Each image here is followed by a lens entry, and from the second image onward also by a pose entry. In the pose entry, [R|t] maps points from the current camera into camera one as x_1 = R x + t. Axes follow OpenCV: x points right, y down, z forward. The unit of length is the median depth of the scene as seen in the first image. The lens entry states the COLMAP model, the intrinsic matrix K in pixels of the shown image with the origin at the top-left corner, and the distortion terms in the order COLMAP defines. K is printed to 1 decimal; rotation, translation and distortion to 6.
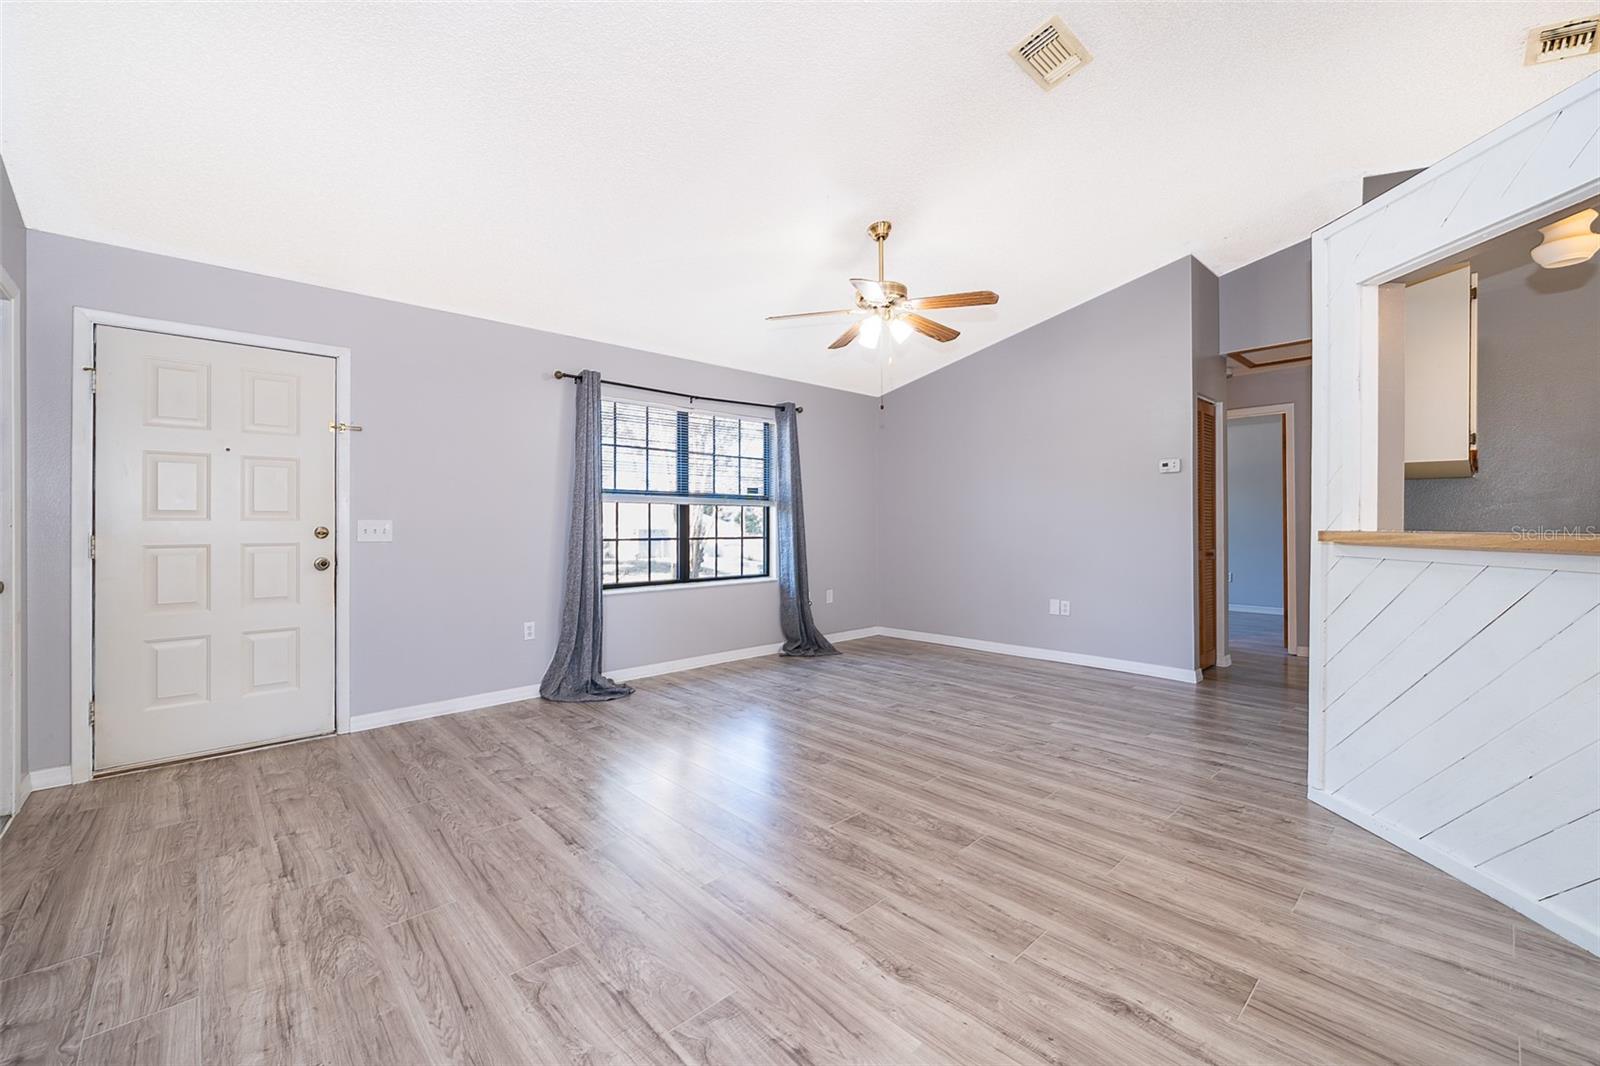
lens RADIAL K [[653.0, 0, 785.9], [0, 653.0, 522.7], [0, 0, 1]] dist [-0.001048, -0.000139]
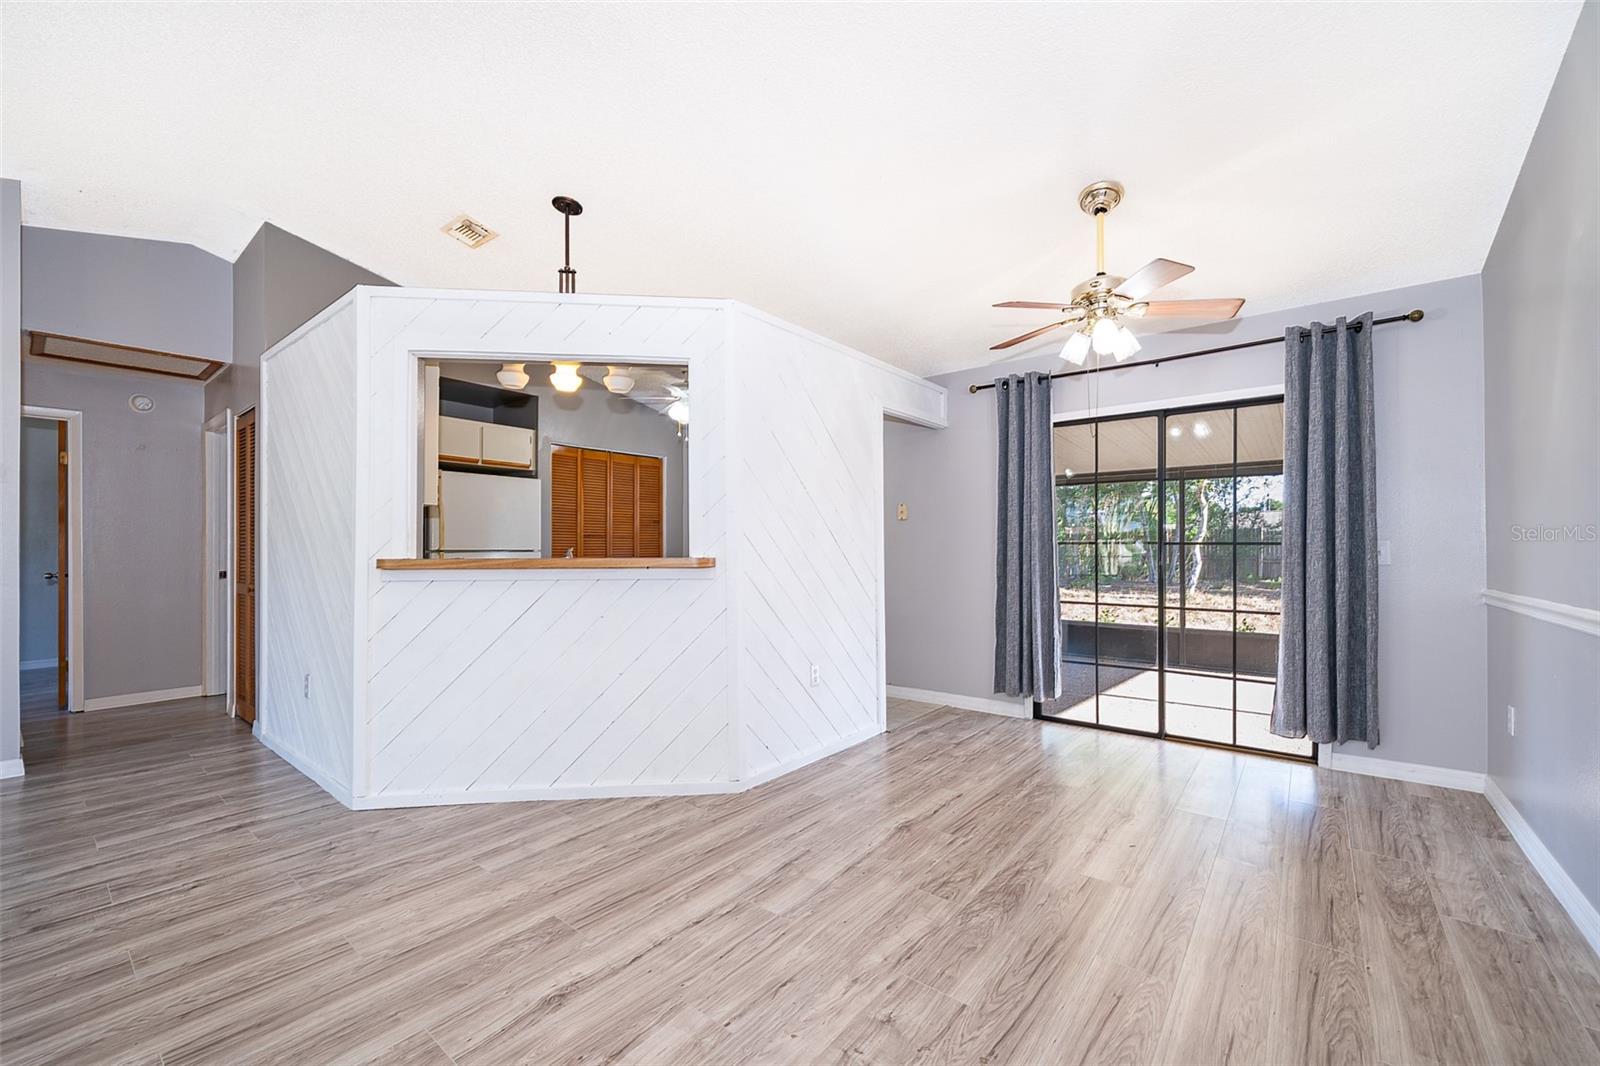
lens RADIAL K [[639.3, 0, 793.1], [0, 639.3, 544.2], [0, 0, 1]] dist [-0.000695, 0.000188]
pose [[-0.143012, 0.012520, 0.989642, -0.256319], [0.003199, 0.999921, -0.012187, 0.001897], [-0.989716, 0.001423, -0.143040, 0.327918]]
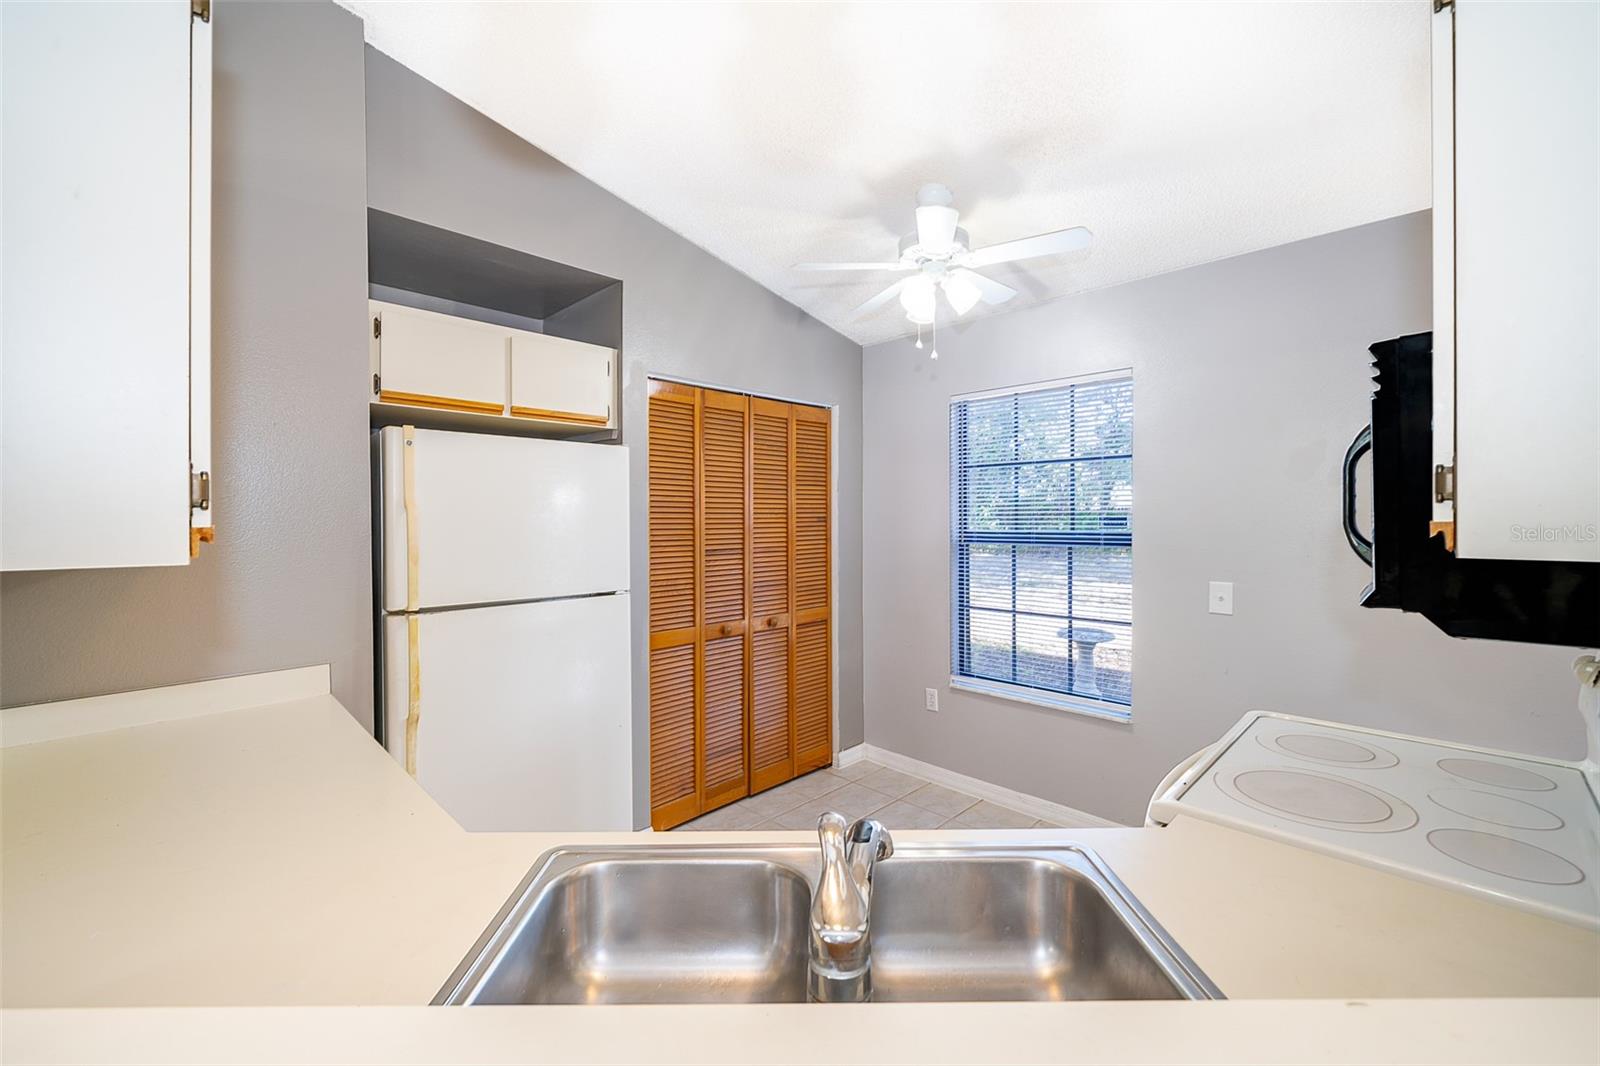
lens RADIAL K [[637.3, 0, 798.3], [0, 637.3, 521.8], [0, 0, 1]] dist [-0.000270, -0.000013]
pose [[-0.040947, -0.002271, 0.999159, 0.543091], [0.004840, 0.999985, 0.002471, -0.081629], [-0.999150, 0.004937, -0.040935, 0.527885]]
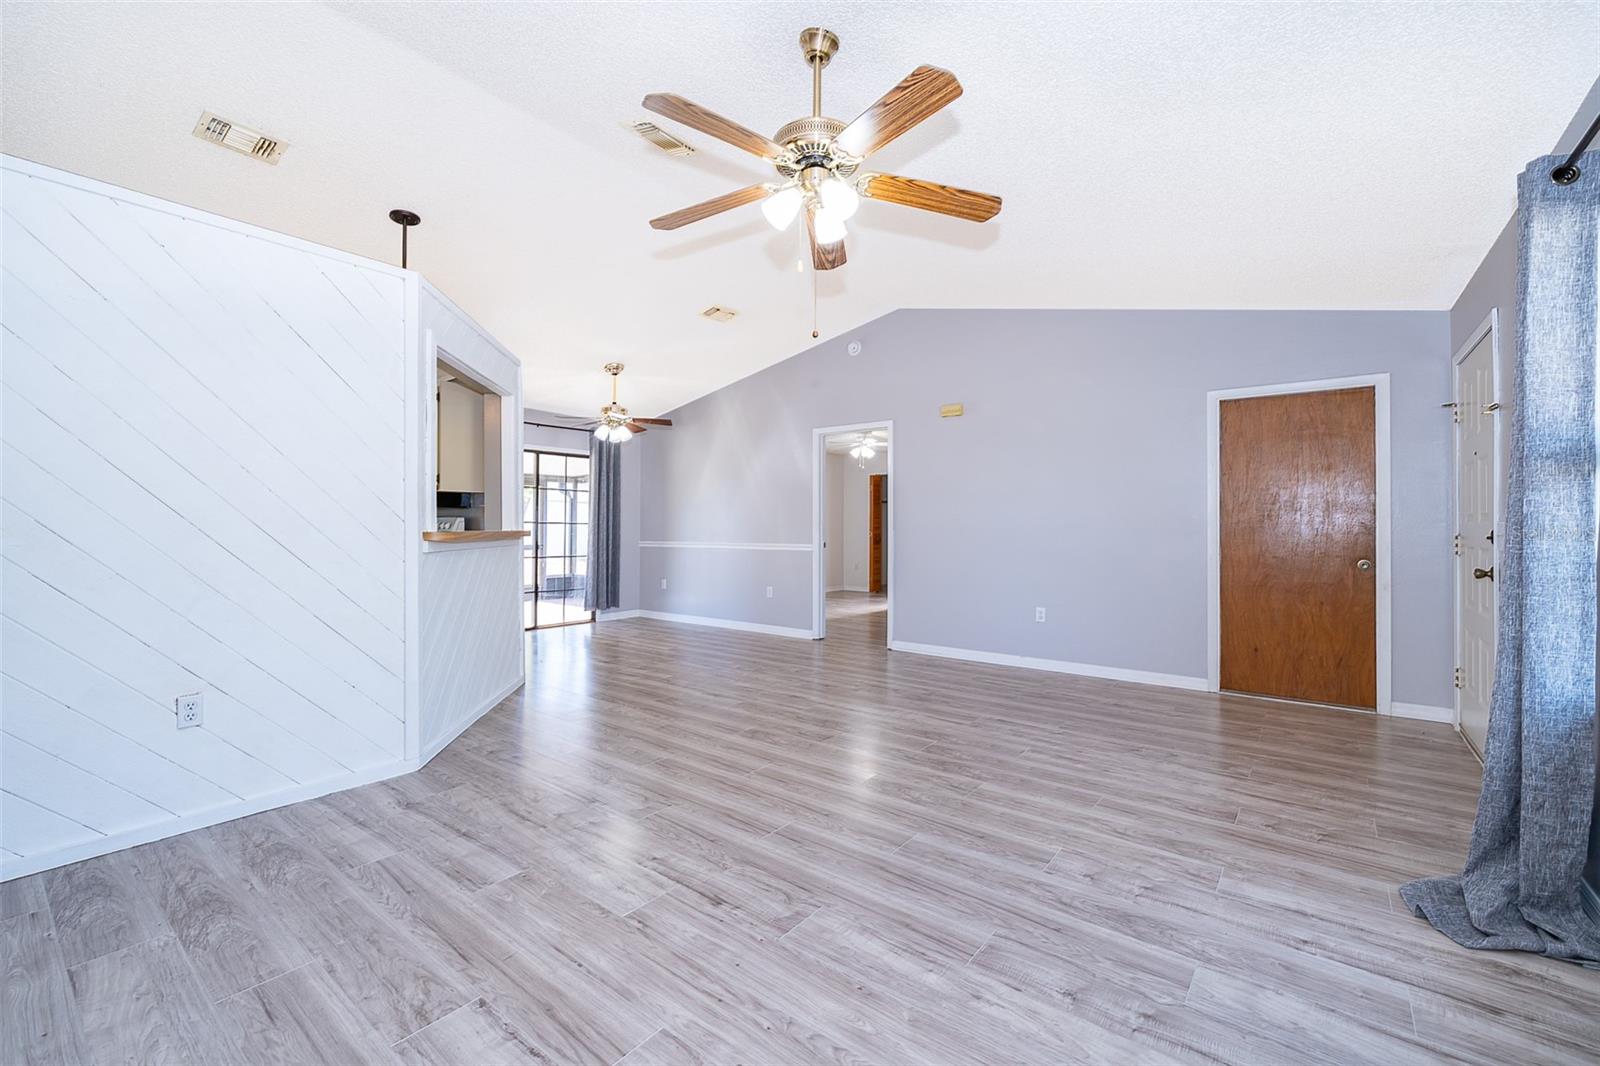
lens RADIAL K [[667.5, 0, 800.0], [0, 667.5, 533.0], [0, 0, 1]] dist [-0.000996, 0.000028]
pose [[-0.986883, 0.002087, -0.161421, 0.266969], [0.000913, 0.999973, 0.007349, 0.016398], [0.161432, 0.007105, -0.986858, 1.645976]]
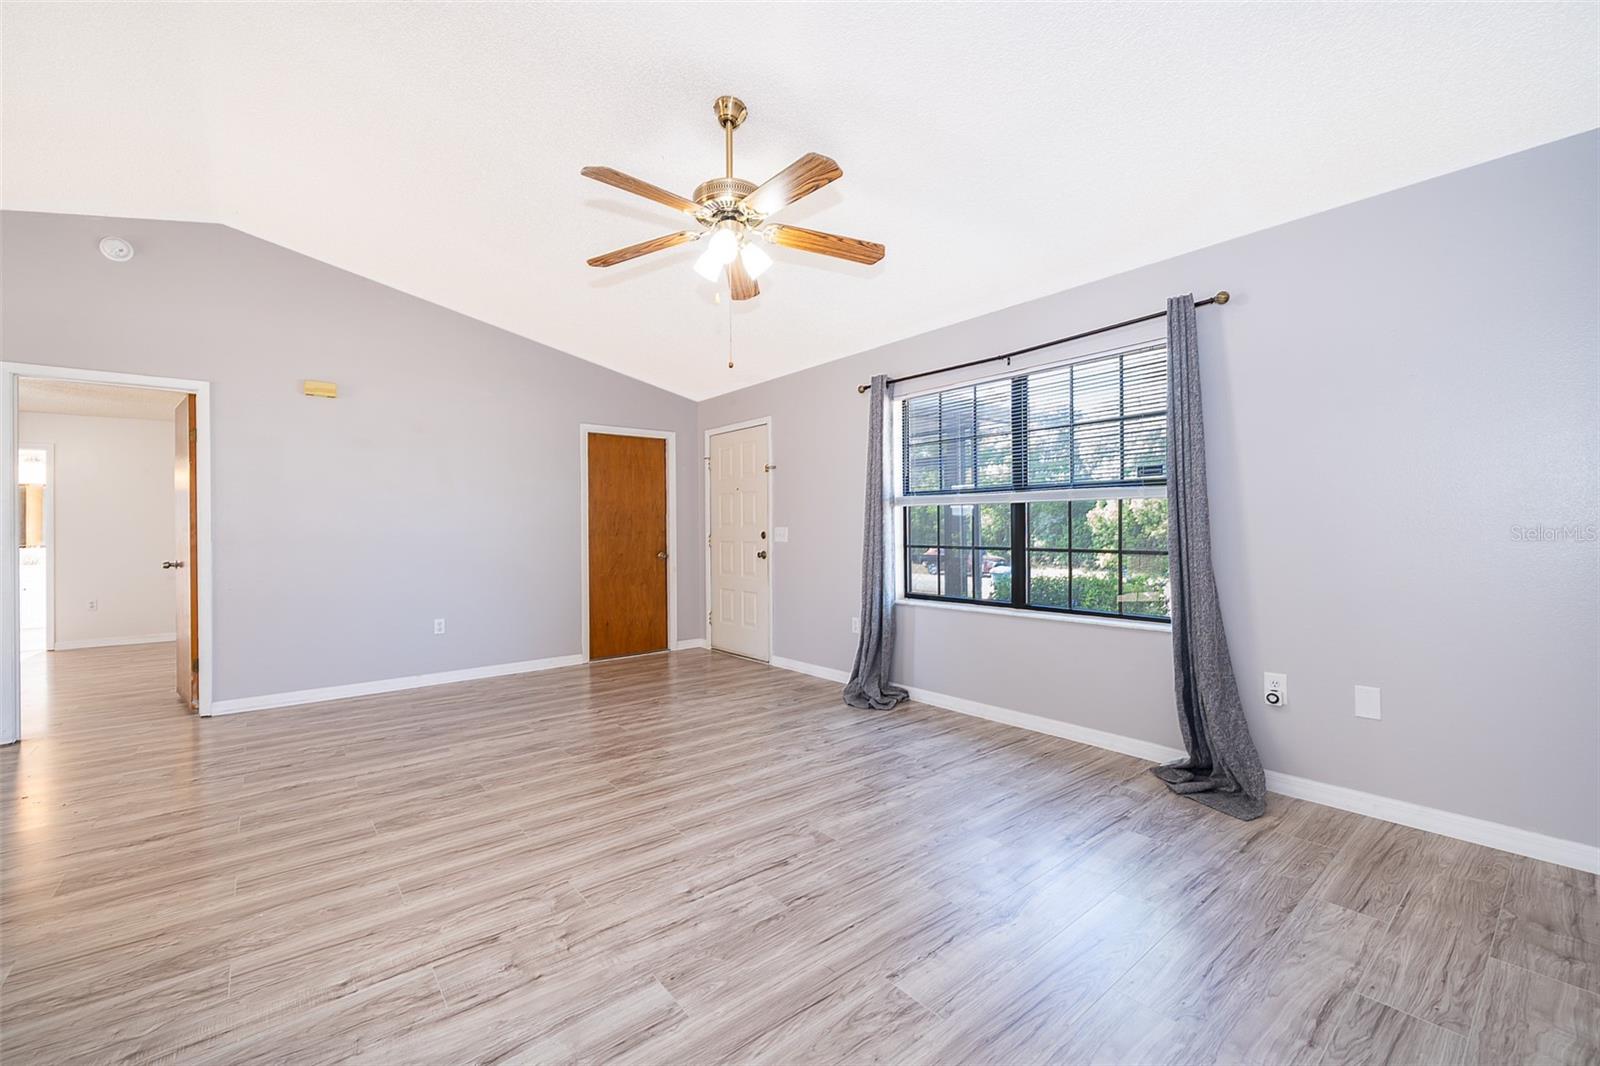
lens RADIAL K [[656.8, 0, 792.4], [0, 656.8, 522.9], [0, 0, 1]] dist [0.003805, -0.000037]
pose [[-0.064198, -0.005350, -0.997923, 0.878457], [0.013200, 0.999894, -0.006210, -0.003619], [0.997850, -0.013571, -0.064120, 1.156810]]
